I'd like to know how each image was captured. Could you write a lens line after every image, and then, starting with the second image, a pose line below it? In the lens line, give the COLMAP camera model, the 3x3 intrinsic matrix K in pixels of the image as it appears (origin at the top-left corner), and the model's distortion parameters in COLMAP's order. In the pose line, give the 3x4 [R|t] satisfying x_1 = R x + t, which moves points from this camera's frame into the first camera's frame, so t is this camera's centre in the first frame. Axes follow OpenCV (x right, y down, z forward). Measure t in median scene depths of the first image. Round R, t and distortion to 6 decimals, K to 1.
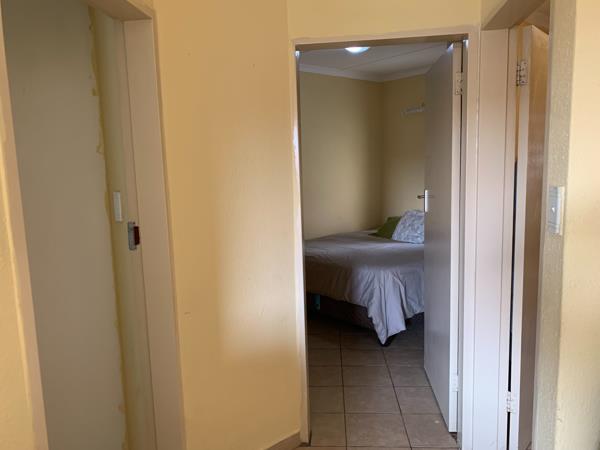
lens RADIAL K [[474.5, 0, 307.7], [0, 474.5, 224.9], [0, 0, 1]] dist [0.041020, -0.006175]
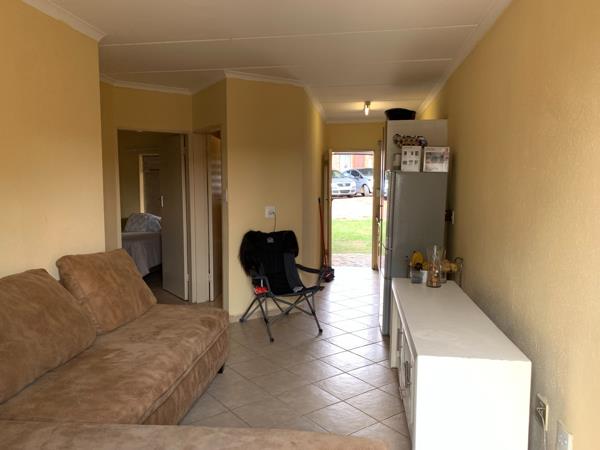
lens RADIAL K [[474.5, 0, 307.7], [0, 474.5, 224.9], [0, 0, 1]] dist [0.041020, -0.006175]
pose [[0.771103, -0.035574, 0.635716, -0.719218], [0.063840, 0.997726, -0.021604, 0.165259], [-0.633502, 0.057243, 0.771621, -1.201291]]
